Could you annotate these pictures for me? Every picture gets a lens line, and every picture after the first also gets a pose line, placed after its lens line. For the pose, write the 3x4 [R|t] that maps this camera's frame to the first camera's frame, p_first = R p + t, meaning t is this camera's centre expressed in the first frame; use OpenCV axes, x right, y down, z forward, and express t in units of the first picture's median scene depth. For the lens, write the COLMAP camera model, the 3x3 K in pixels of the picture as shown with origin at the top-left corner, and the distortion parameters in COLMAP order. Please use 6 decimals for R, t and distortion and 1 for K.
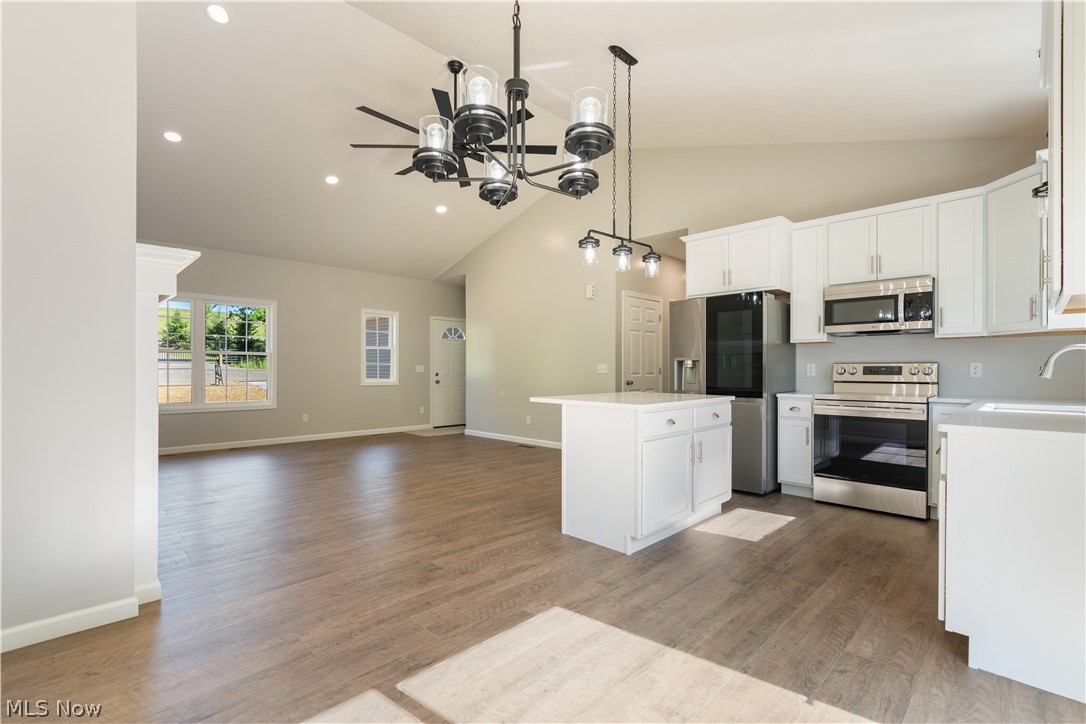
lens RADIAL K [[485.8, 0, 542.9], [0, 485.8, 367.9], [0, 0, 1]] dist [-0.008700, 0.001619]
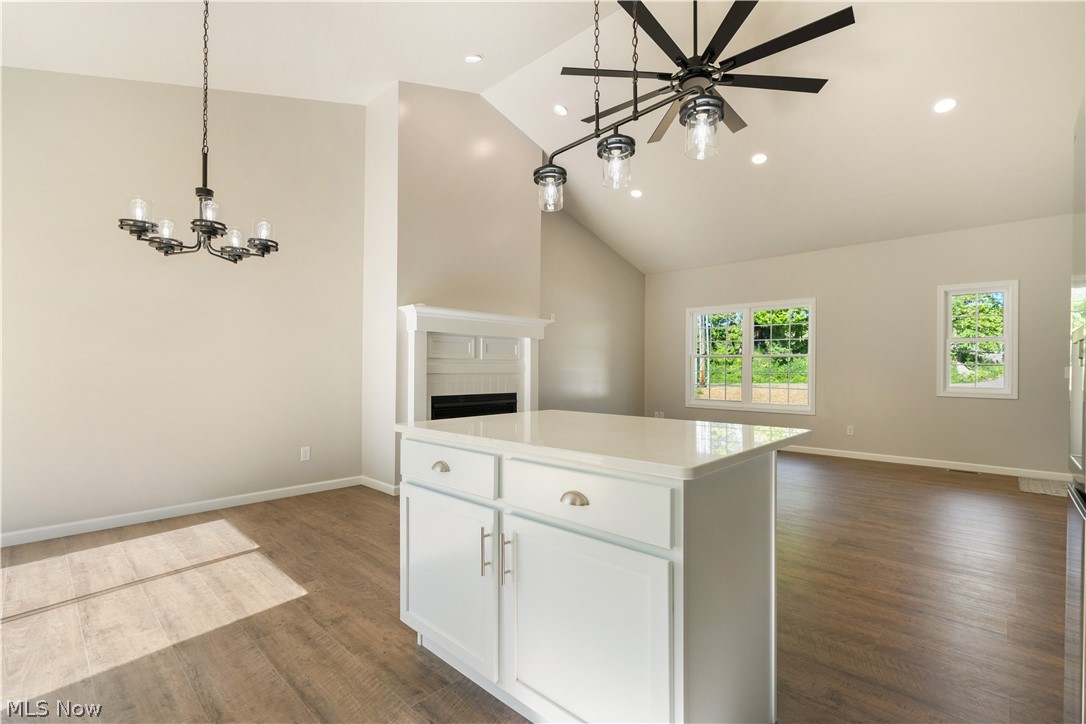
lens RADIAL K [[485.8, 0, 543.2], [0, 485.8, 368.8], [0, 0, 1]] dist [-0.008700, 0.001619]
pose [[0.034911, -0.004213, -0.999382, 1.119240], [-0.001000, 0.999990, -0.004251, 0.003162], [0.999390, 0.001148, 0.034906, 1.488229]]
